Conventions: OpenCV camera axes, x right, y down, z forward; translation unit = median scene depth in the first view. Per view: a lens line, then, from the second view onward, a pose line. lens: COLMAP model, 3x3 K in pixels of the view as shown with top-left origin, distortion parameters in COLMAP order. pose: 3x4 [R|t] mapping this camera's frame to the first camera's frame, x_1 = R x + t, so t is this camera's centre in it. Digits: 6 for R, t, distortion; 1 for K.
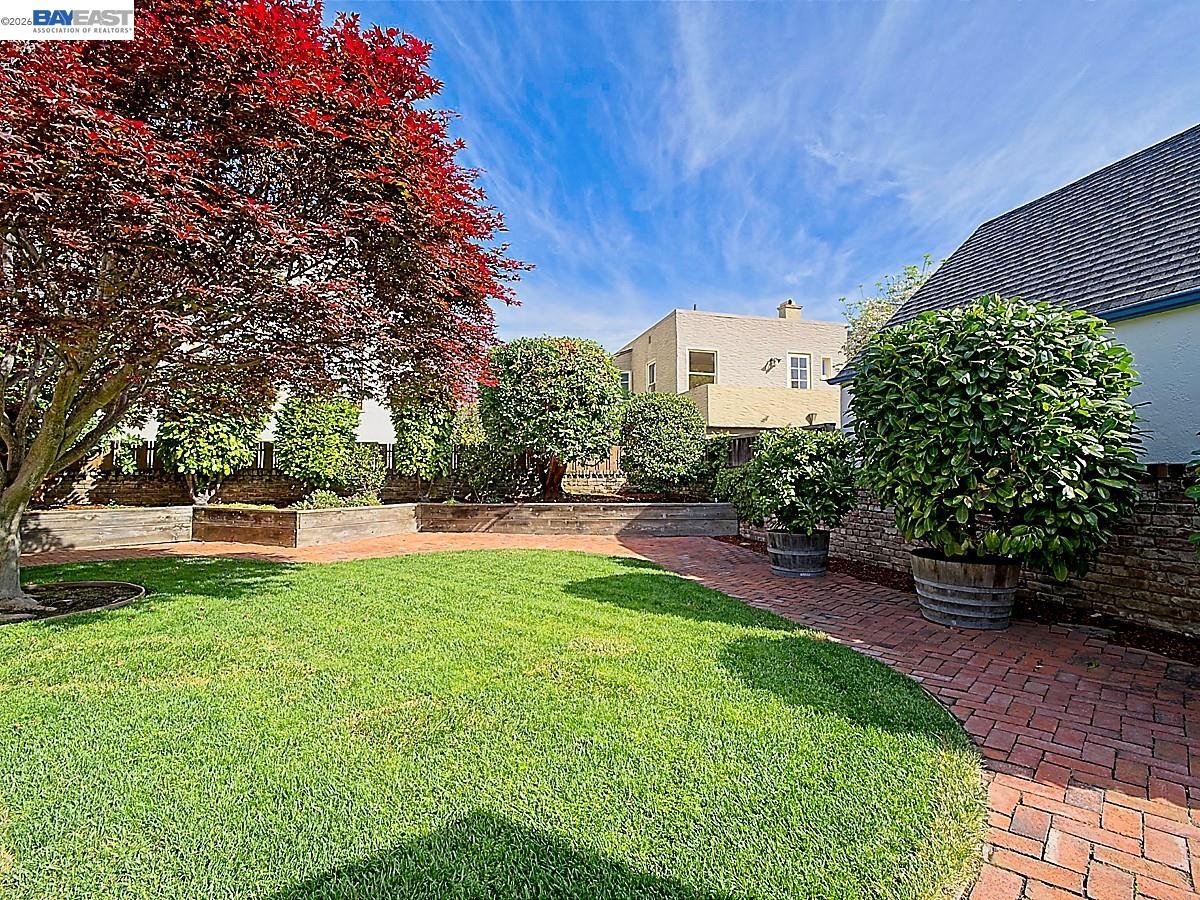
lens RADIAL K [[598.6, 0, 610.9], [0, 598.6, 449.4], [0, 0, 1]] dist [-0.010468, 0.001047]
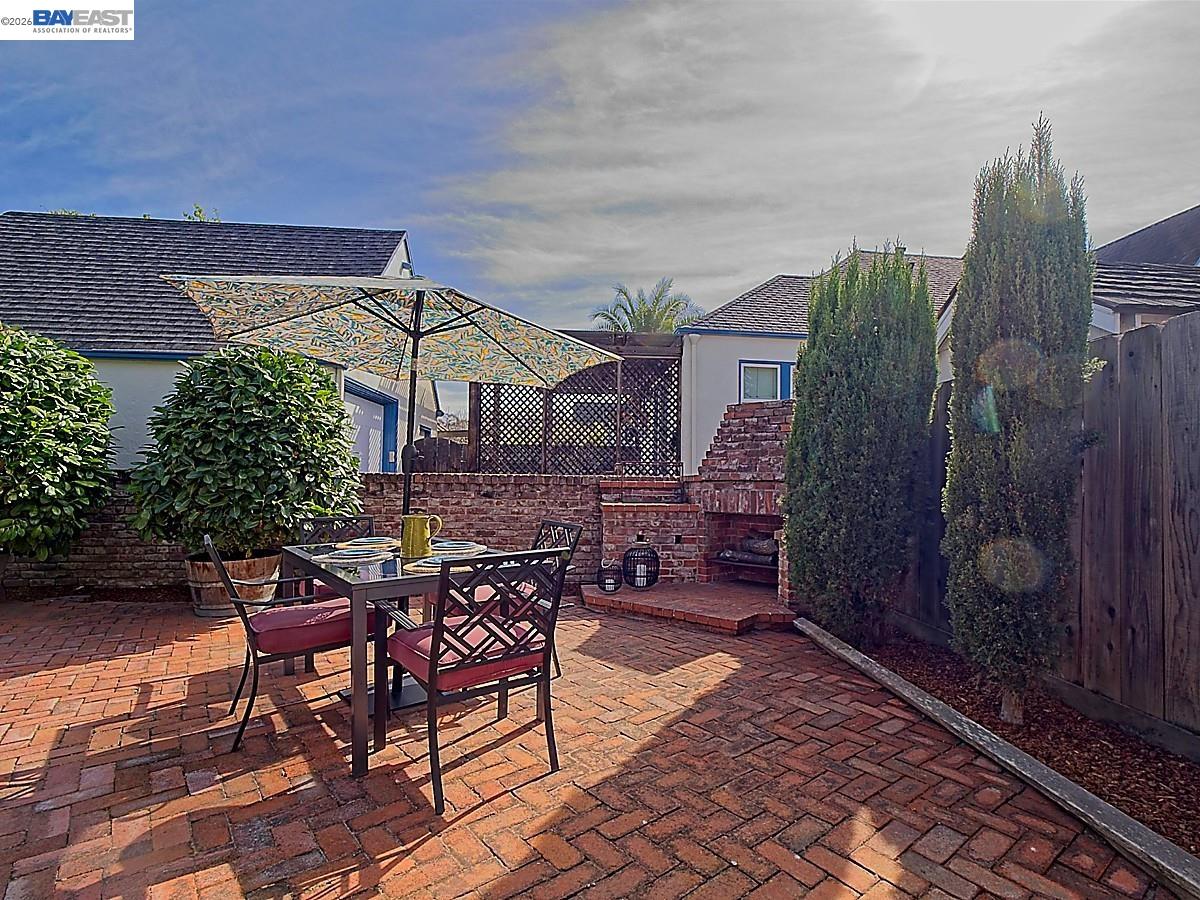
lens RADIAL K [[598.6, 0, 627.4], [0, 598.6, 461.2], [0, 0, 1]] dist [-0.010468, 0.001047]
pose [[0.203354, 0.030508, 0.978630, -0.231738], [-0.046189, 0.998701, -0.021536, -0.021813], [-0.978015, -0.040822, 0.204499, -0.465538]]
